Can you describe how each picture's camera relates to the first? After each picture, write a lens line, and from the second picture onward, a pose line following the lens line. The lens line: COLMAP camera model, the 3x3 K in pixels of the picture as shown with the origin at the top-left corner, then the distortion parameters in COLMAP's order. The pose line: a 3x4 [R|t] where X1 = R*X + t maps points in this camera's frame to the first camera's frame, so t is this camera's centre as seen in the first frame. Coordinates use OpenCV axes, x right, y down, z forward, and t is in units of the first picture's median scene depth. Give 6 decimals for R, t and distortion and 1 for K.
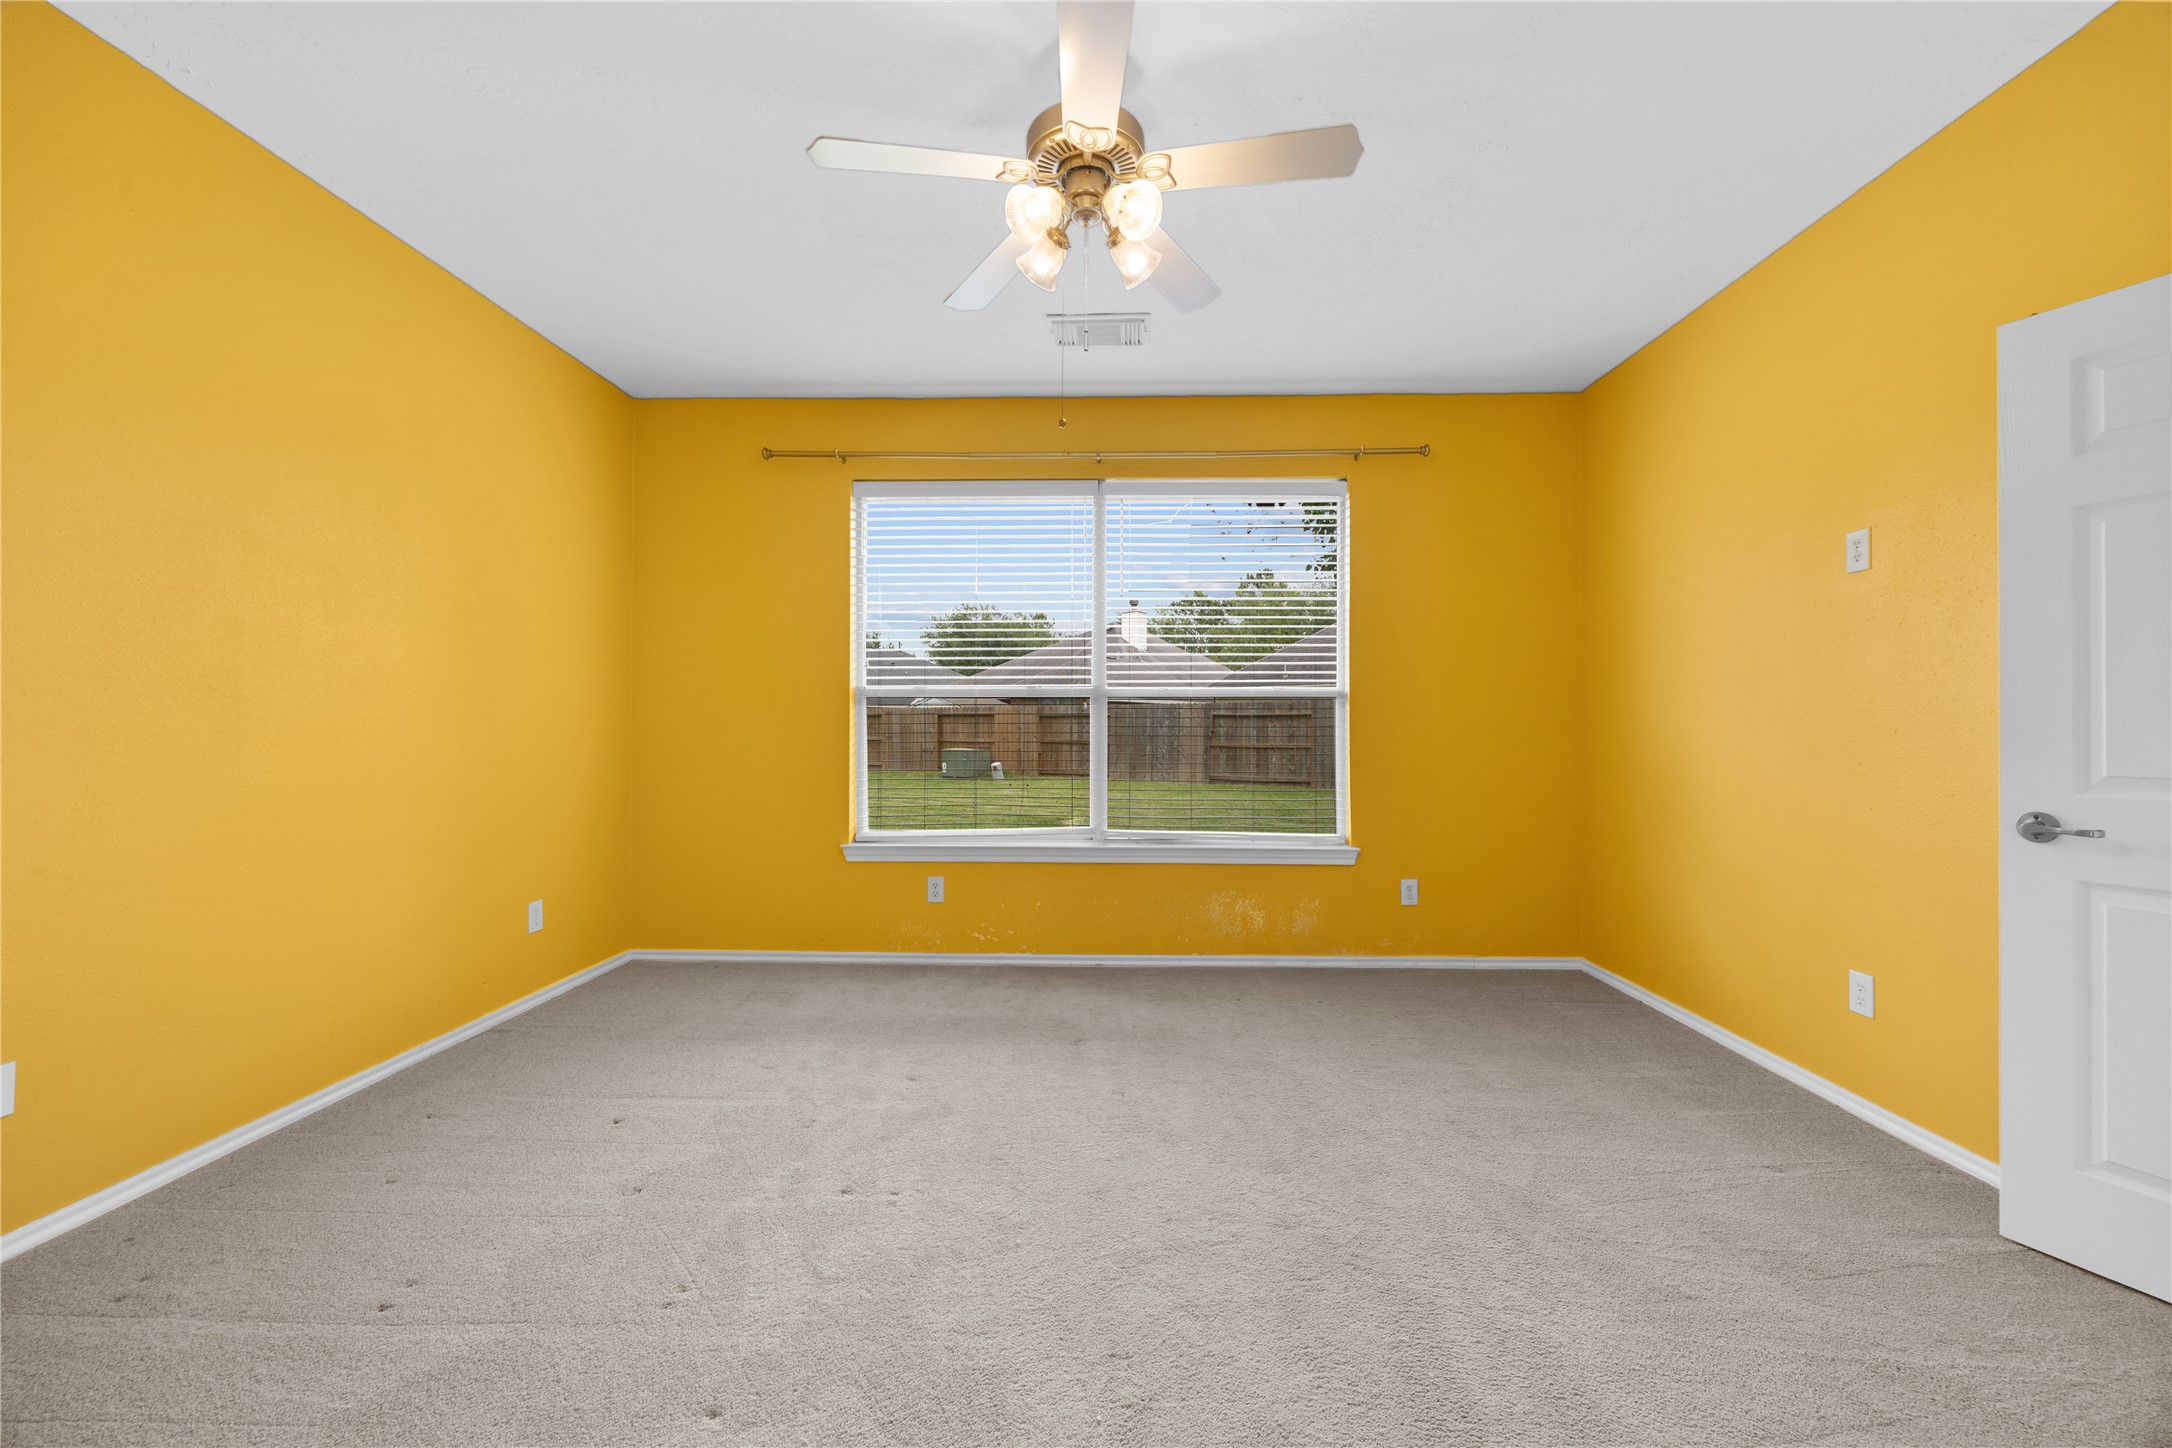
lens RADIAL K [[830.7, 0, 1090.3], [0, 830.7, 715.9], [0, 0, 1]] dist [-0.004572, -0.000072]
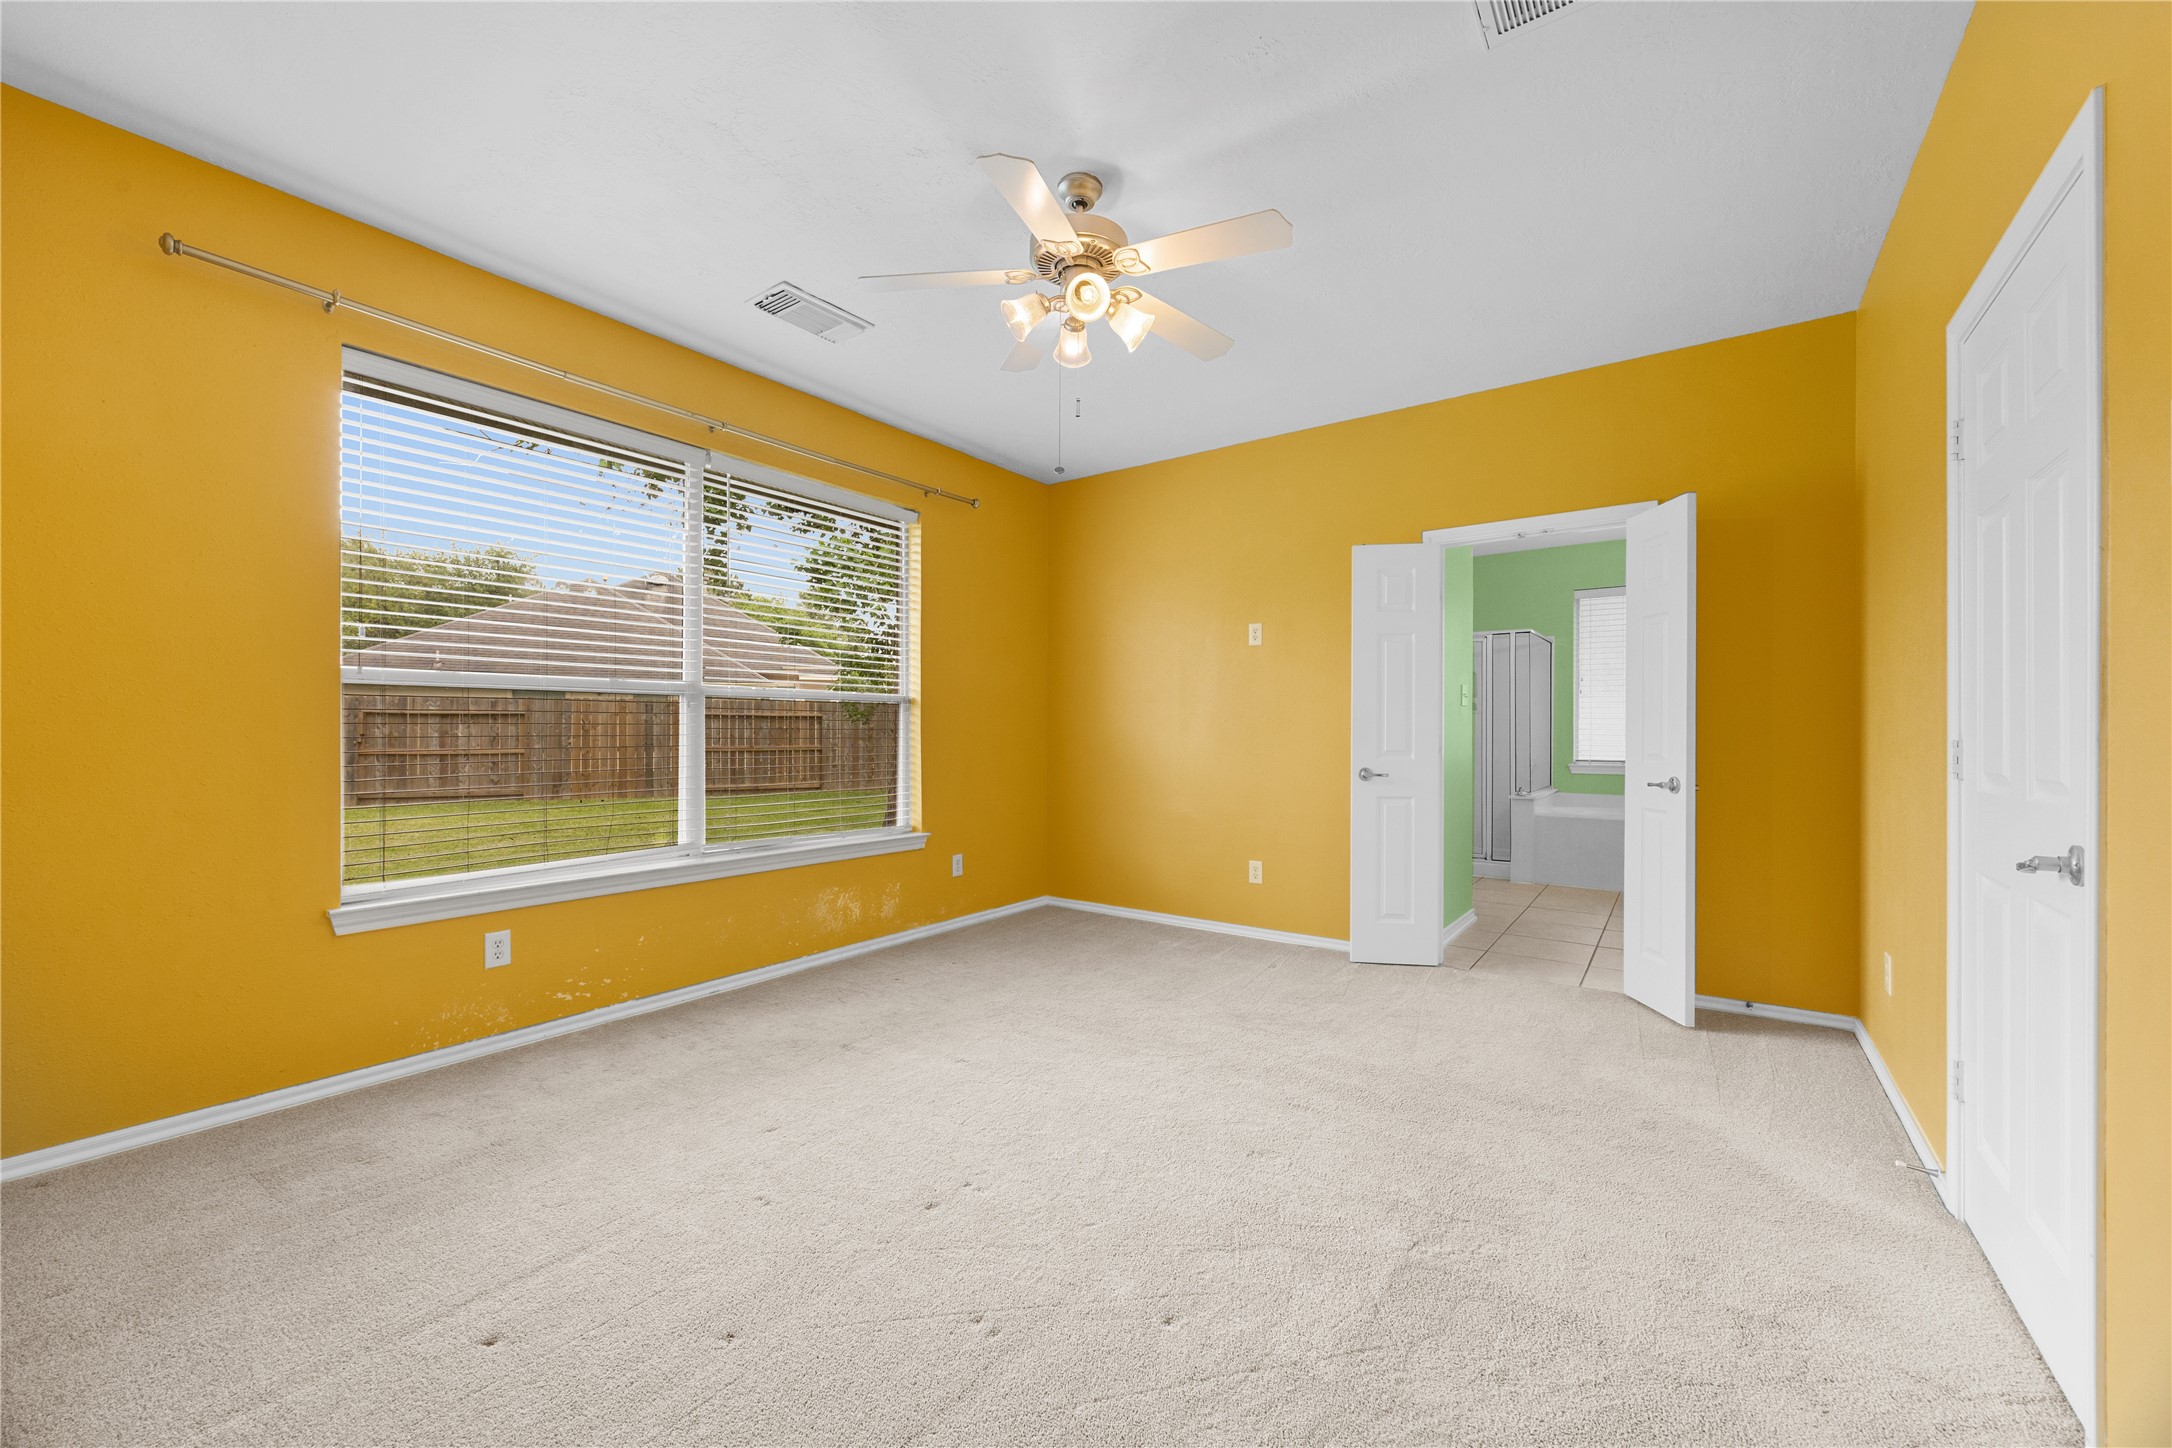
lens RADIAL K [[830.7, 0, 1103.9], [0, 830.7, 730.4], [0, 0, 1]] dist [-0.004572, -0.000072]
pose [[0.555252, 0.000024, 0.831682, -0.497968], [-0.012933, 0.999879, 0.008605, 0.002122], [-0.831582, -0.015534, 0.555185, 0.151027]]
